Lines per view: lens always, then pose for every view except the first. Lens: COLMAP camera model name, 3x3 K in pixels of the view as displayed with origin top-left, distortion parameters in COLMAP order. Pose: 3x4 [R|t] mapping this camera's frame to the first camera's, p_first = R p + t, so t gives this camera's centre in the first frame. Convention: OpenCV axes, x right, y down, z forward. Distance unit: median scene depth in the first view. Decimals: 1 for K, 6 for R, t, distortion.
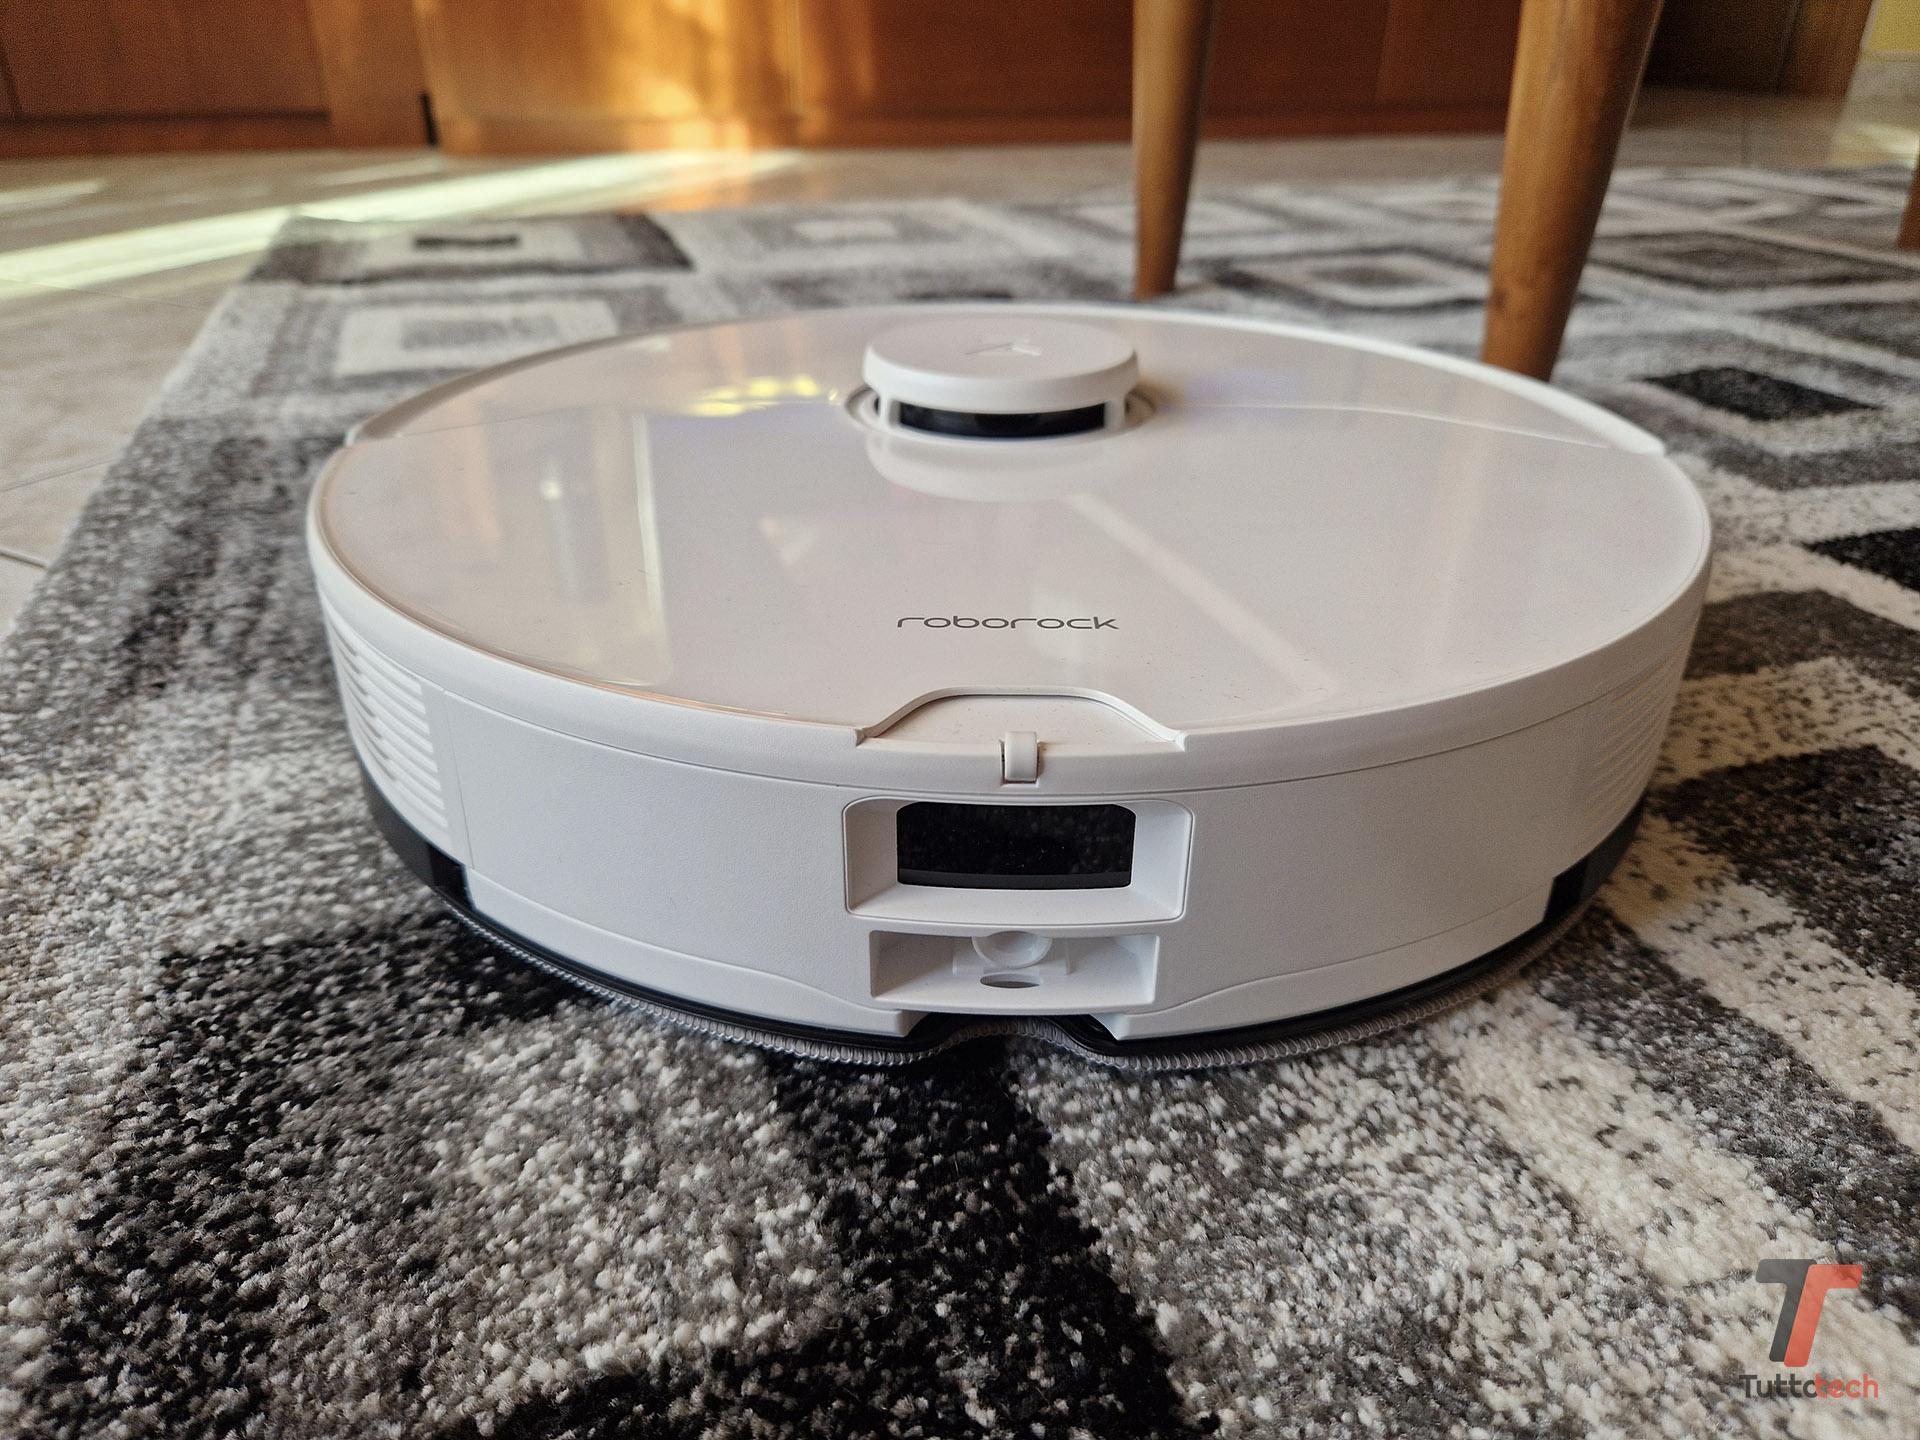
lens RADIAL K [[1274.0, 0, 960.0], [0, 1274.0, 720.0], [0, 0, 1]] dist [0.020146, -0.024077]
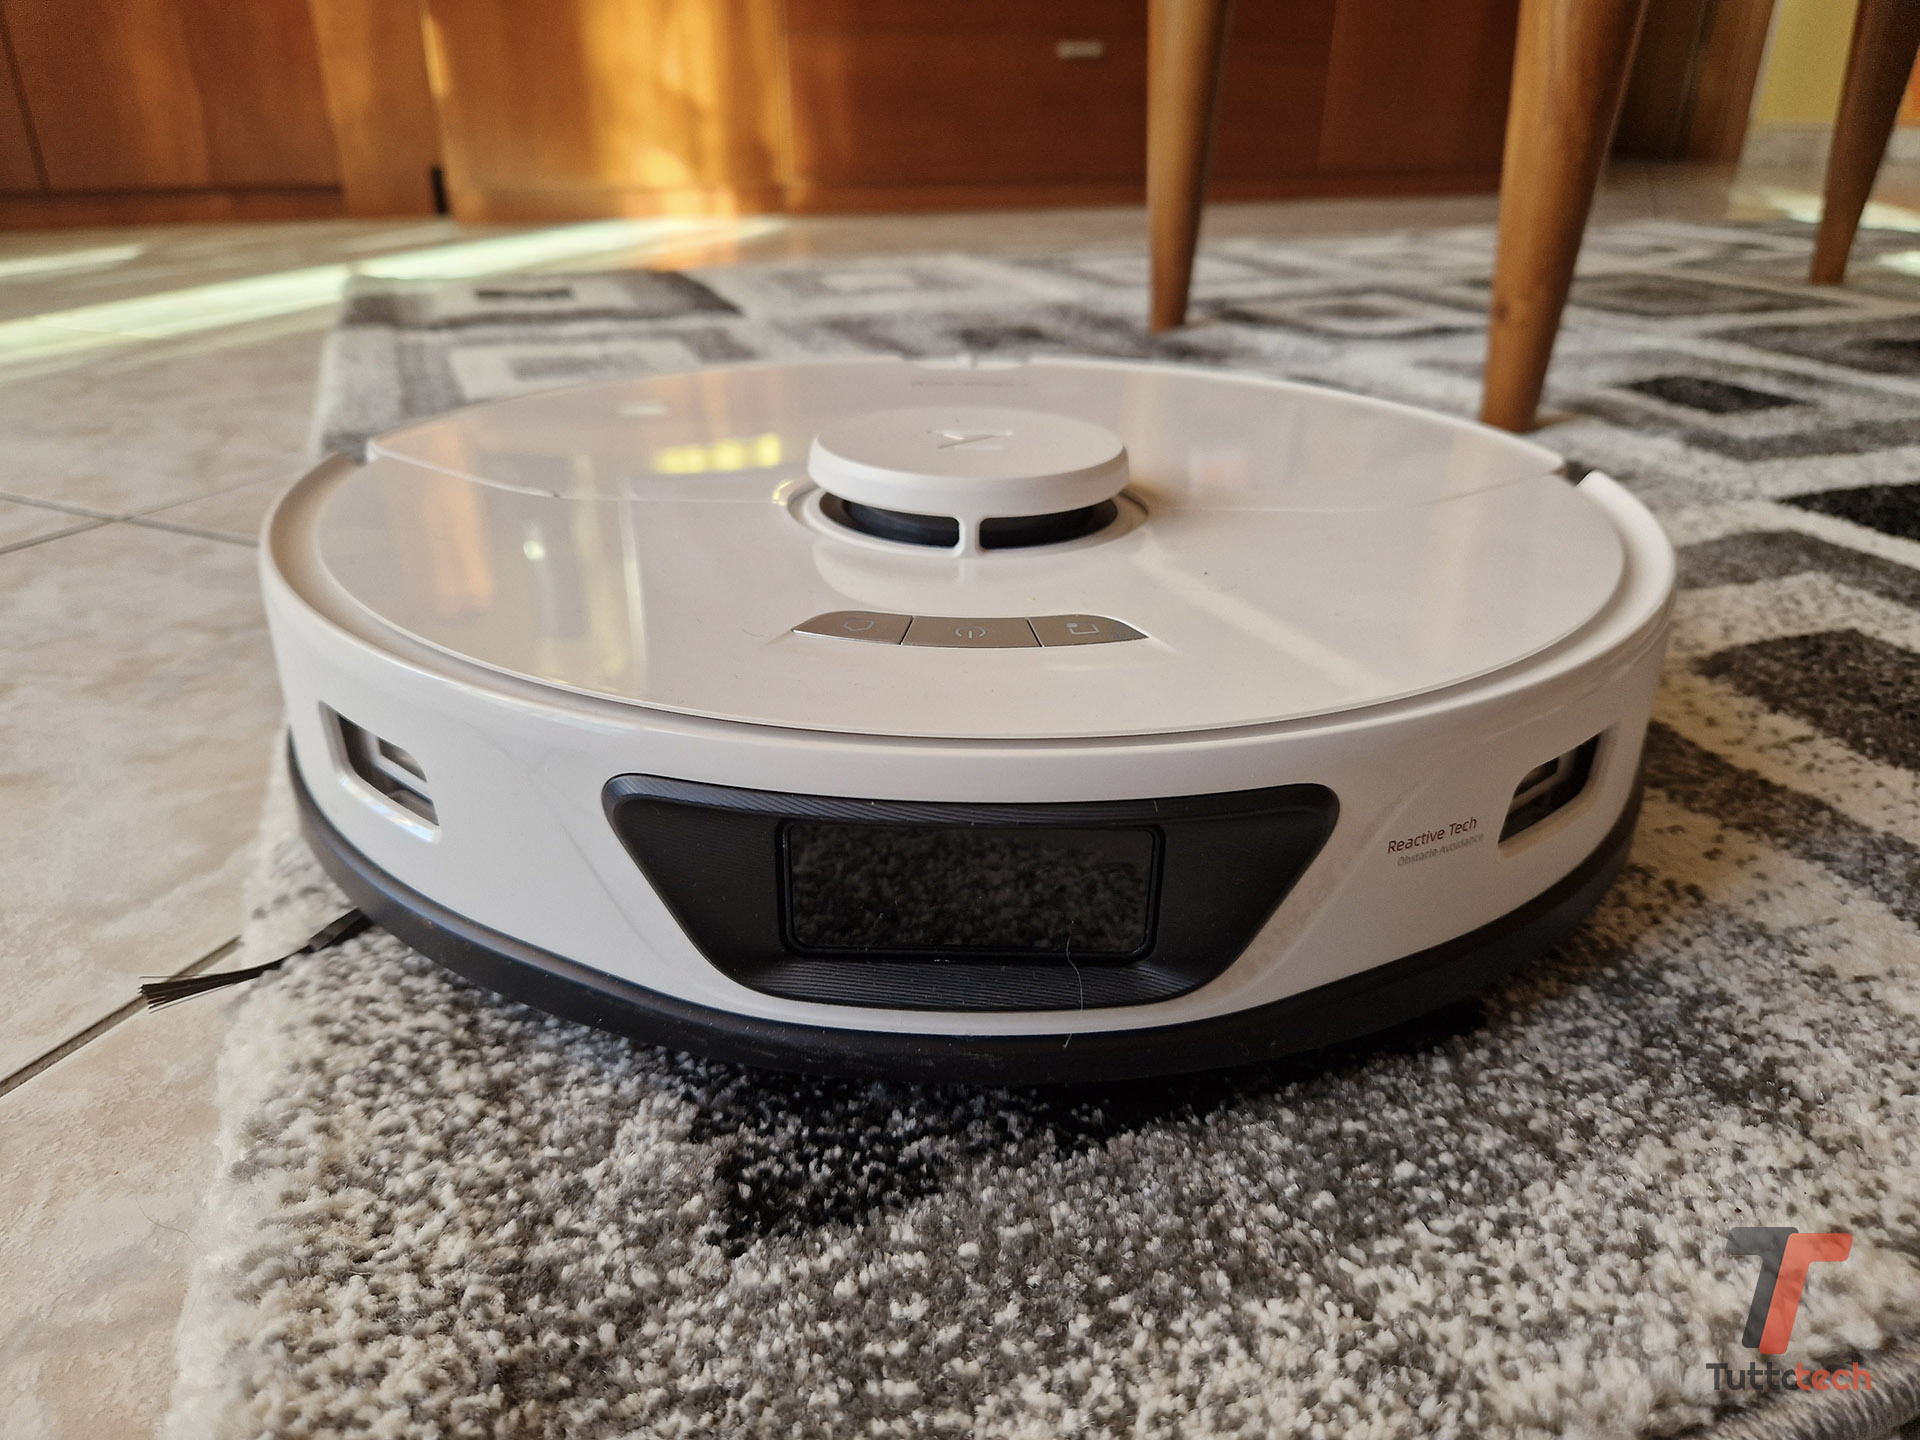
lens RADIAL K [[1301.2, 0, 960.8], [0, 1301.2, 699.5], [0, 0, 1]] dist [0.012018, -0.004251]
pose [[0.998245, -0.029359, 0.051427, -0.108364], [0.032959, 0.996960, -0.070600, 0.070344], [-0.049198, 0.072171, 0.996178, -0.108951]]
